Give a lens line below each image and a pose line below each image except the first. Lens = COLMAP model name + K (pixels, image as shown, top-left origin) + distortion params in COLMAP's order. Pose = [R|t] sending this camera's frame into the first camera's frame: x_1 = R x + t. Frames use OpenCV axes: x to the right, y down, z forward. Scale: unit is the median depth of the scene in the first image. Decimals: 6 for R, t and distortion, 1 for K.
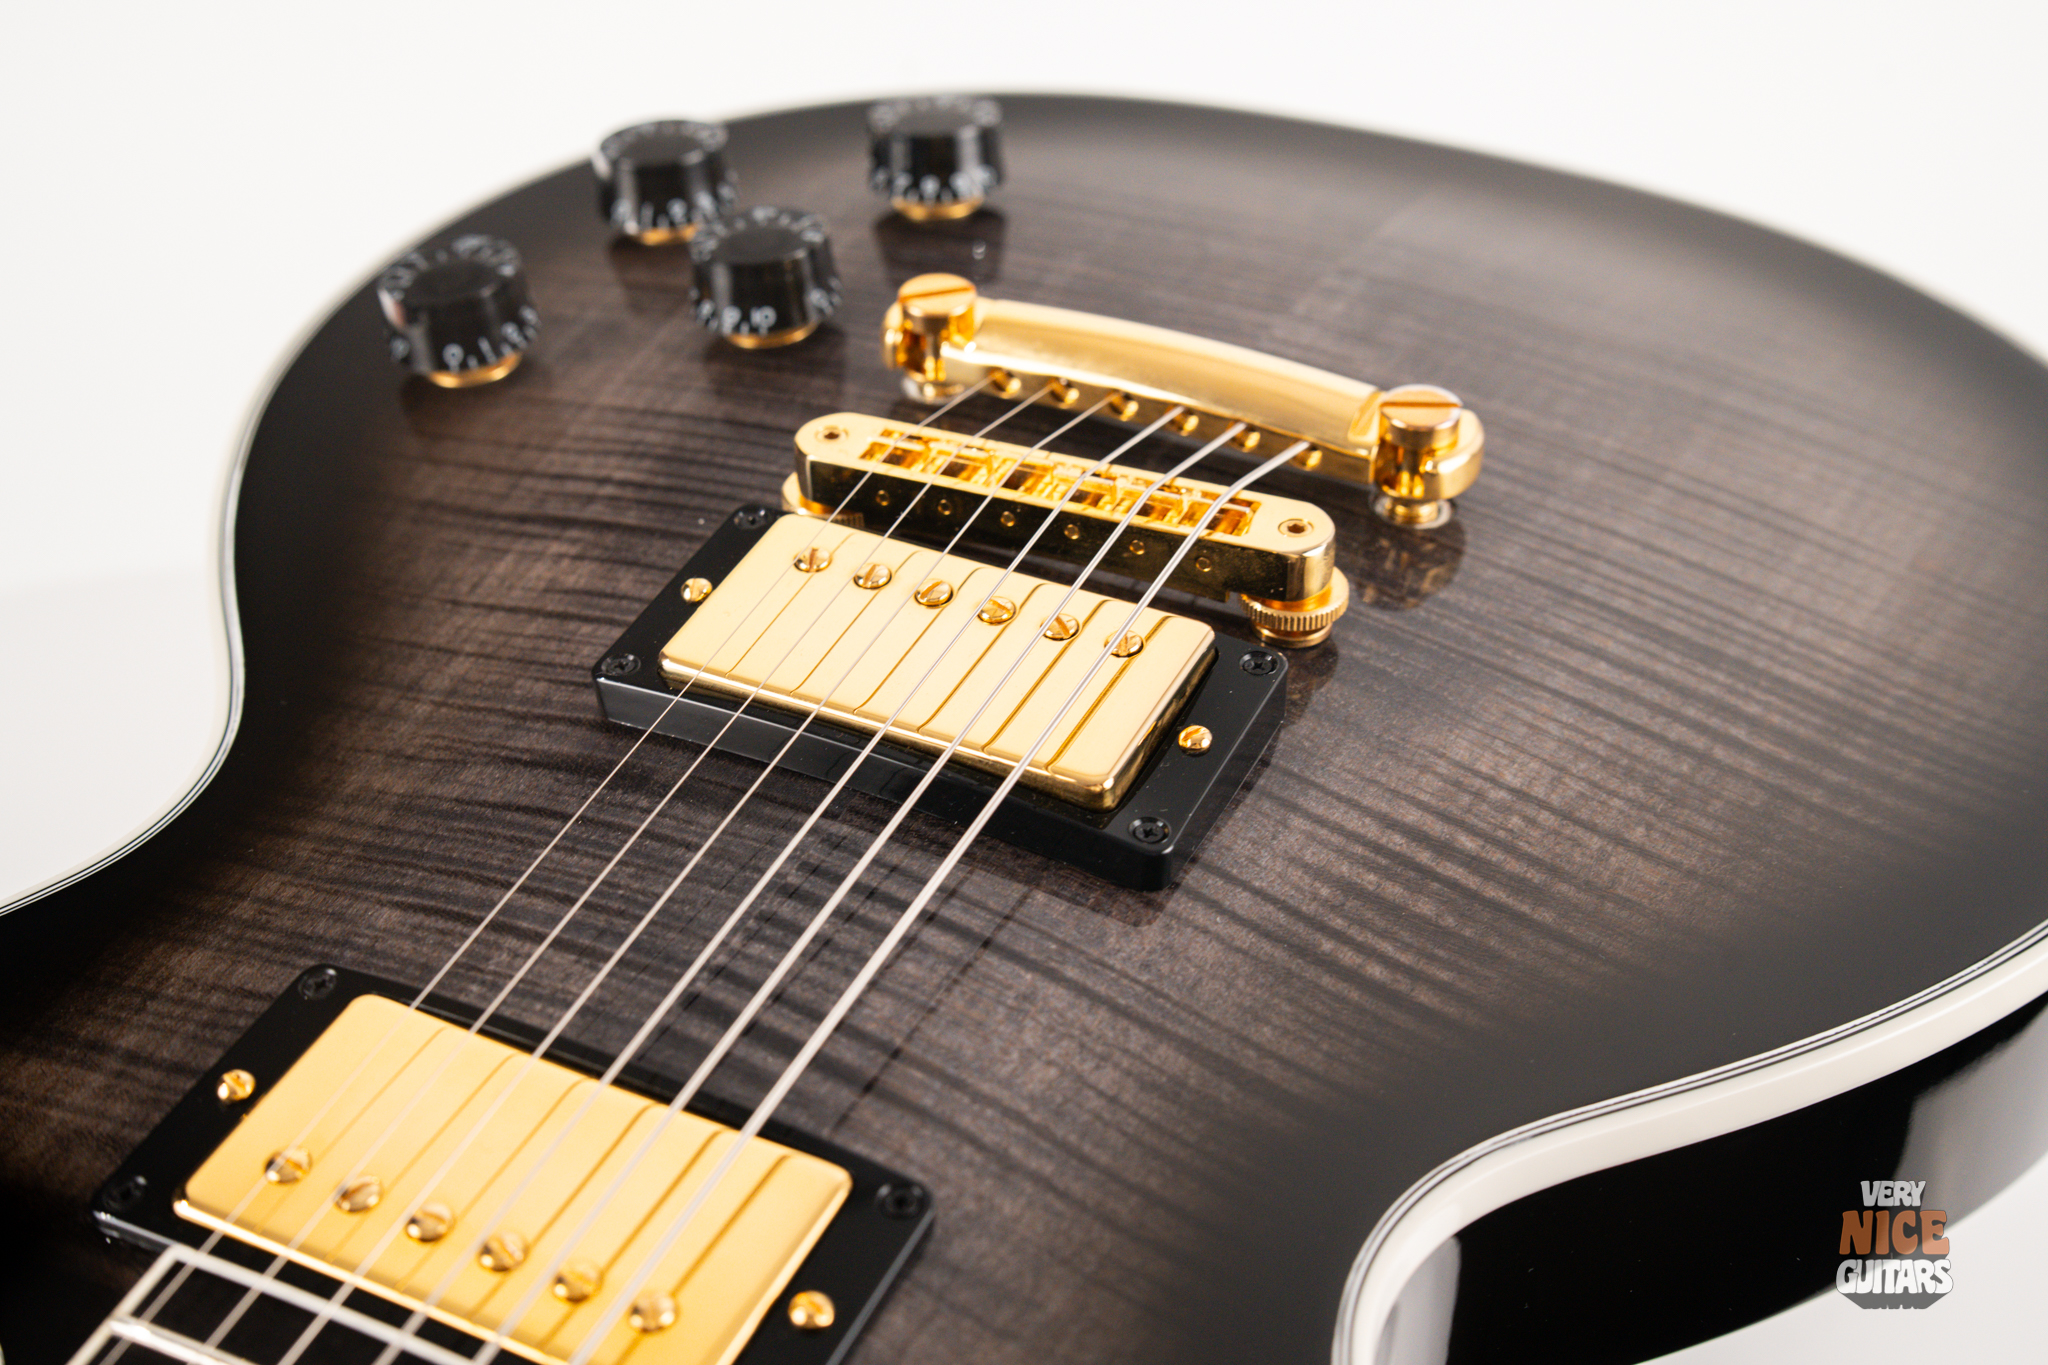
lens RADIAL K [[2911.3, 0, 1031.1], [0, 2911.3, 683.8], [0, 0, 1]] dist [0.092408, -0.290415]
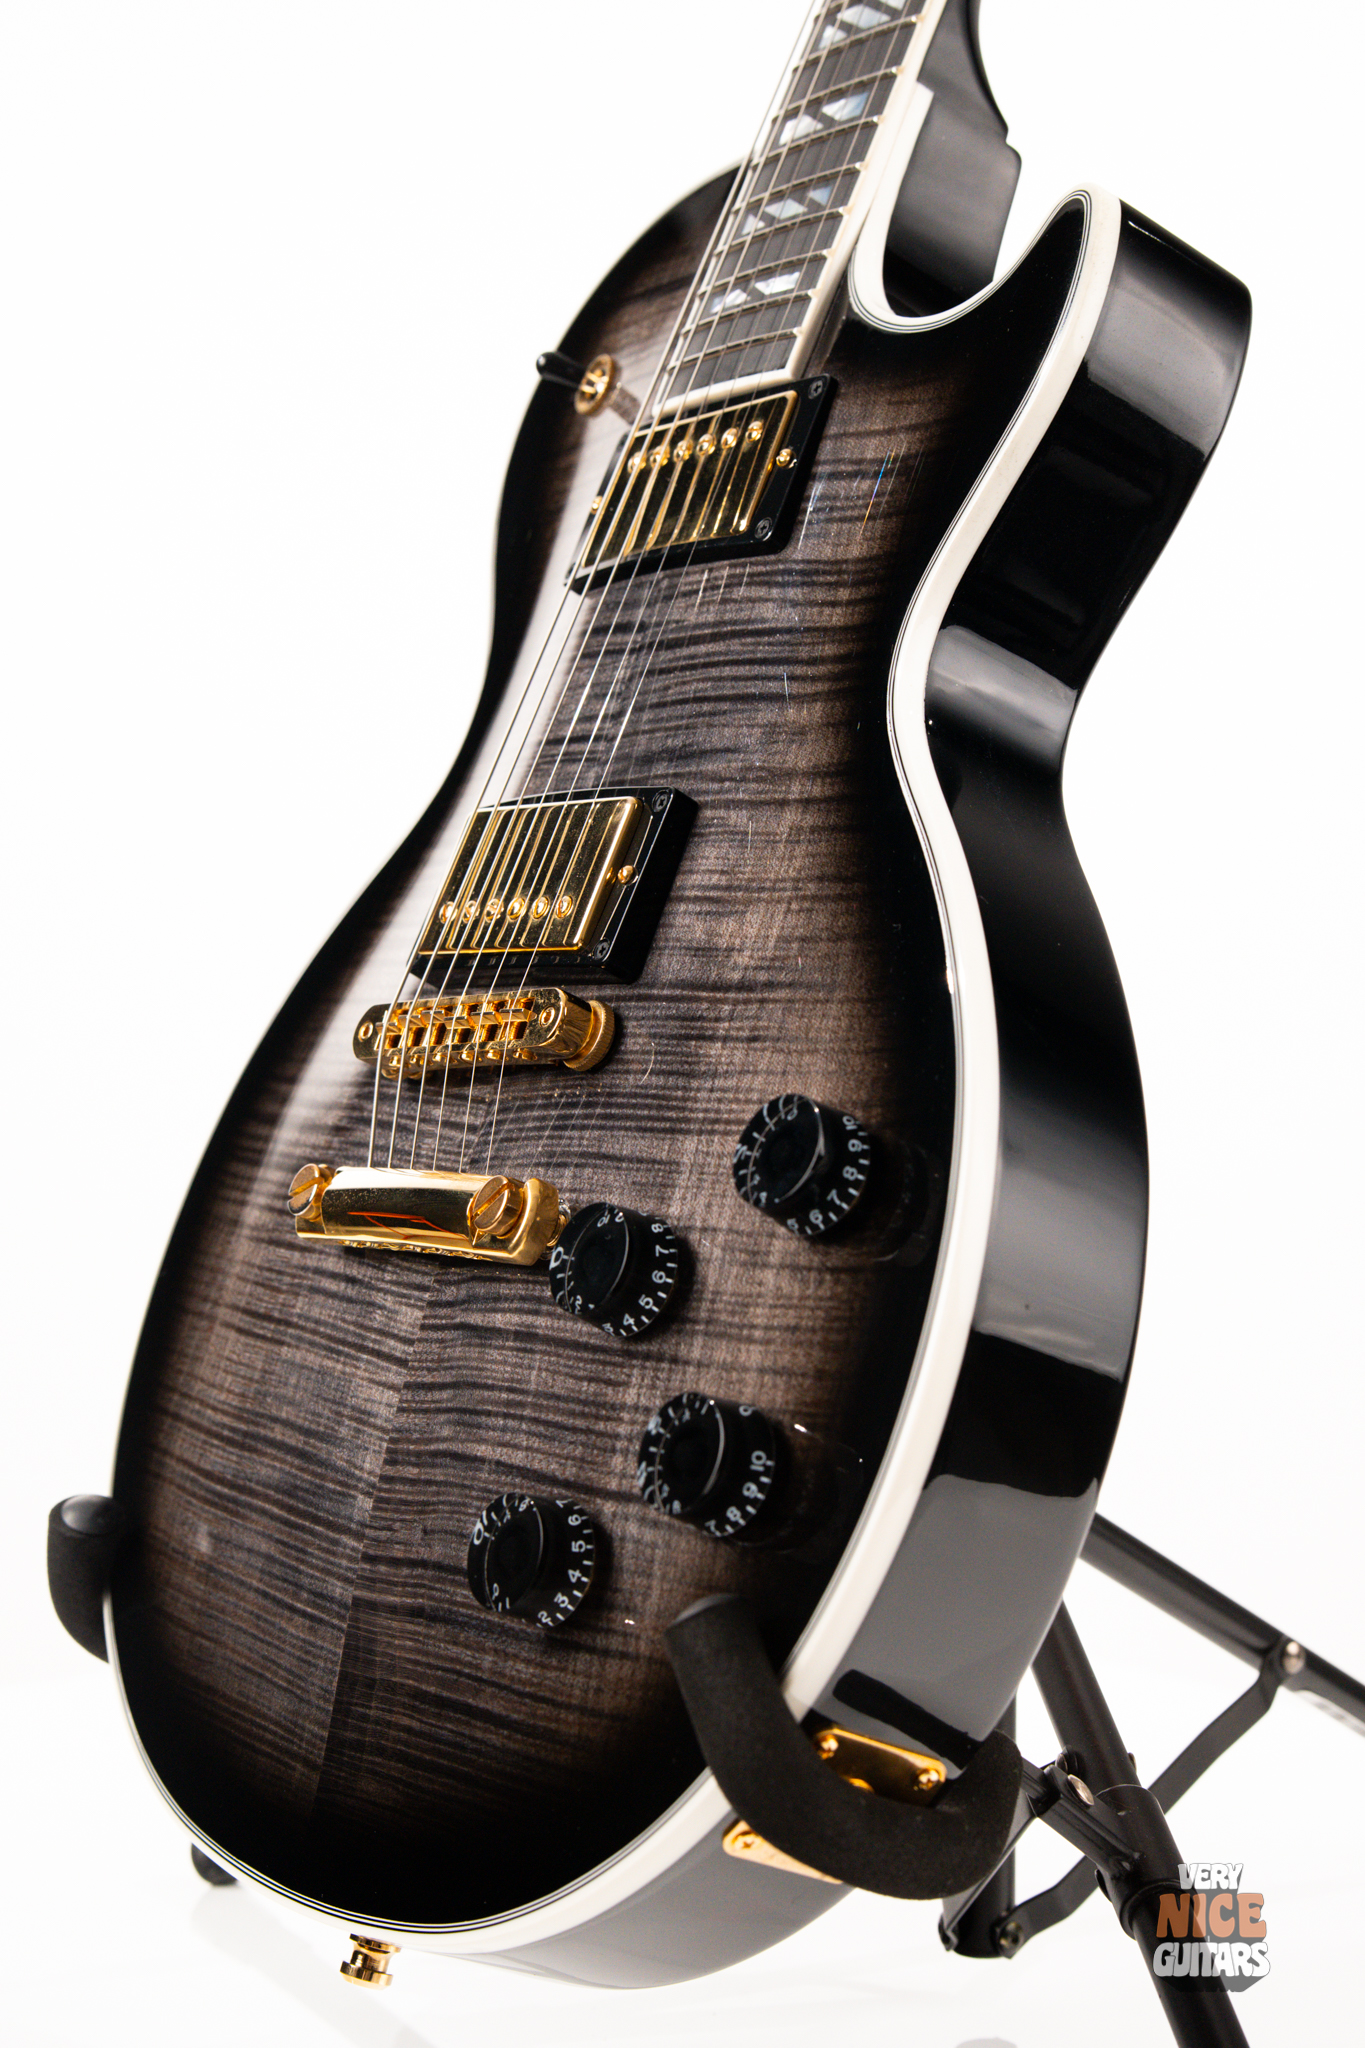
lens RADIAL K [[3238.6, 0, 739.5], [0, 3238.6, 935.6], [0, 0, 1]] dist [0.075231, -0.016942]
pose [[-0.645808, 0.434908, 0.627525, -1.210596], [0.611409, -0.197682, 0.766225, -1.308870], [0.457287, 0.878509, -0.138242, 1.300546]]
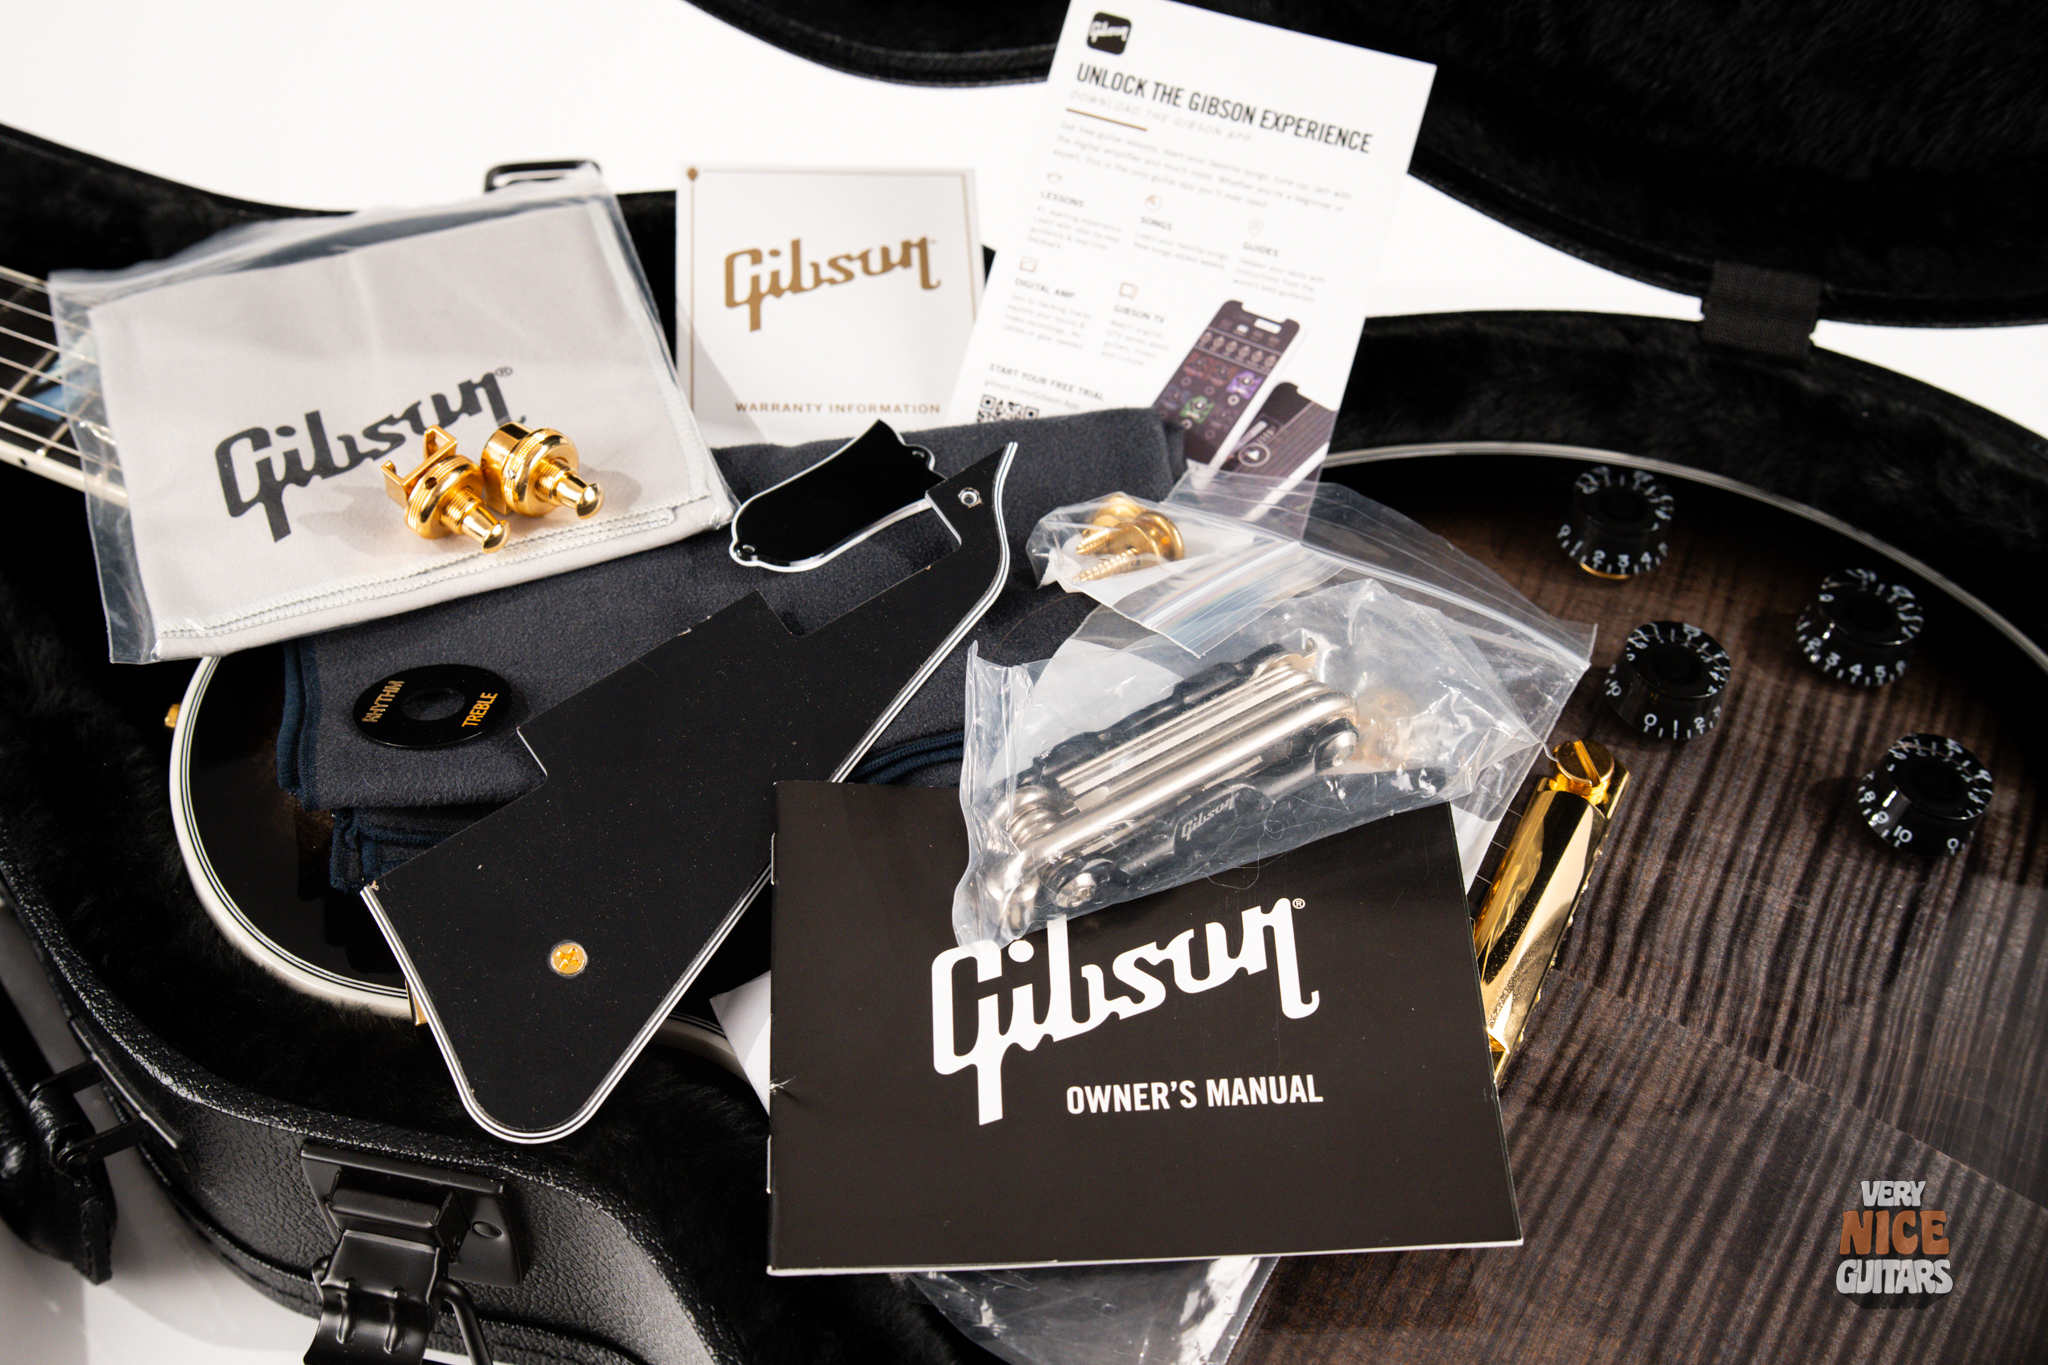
lens RADIAL K [[2998.3, 0, 1017.0], [0, 2998.3, 685.2], [0, 0, 1]] dist [0.077177, -0.069485]
pose [[0.017374, 0.782861, -0.621954, 0.881471], [-0.646785, 0.483167, 0.590101, -0.886097], [0.762475, 0.392018, 0.514737, 0.109923]]
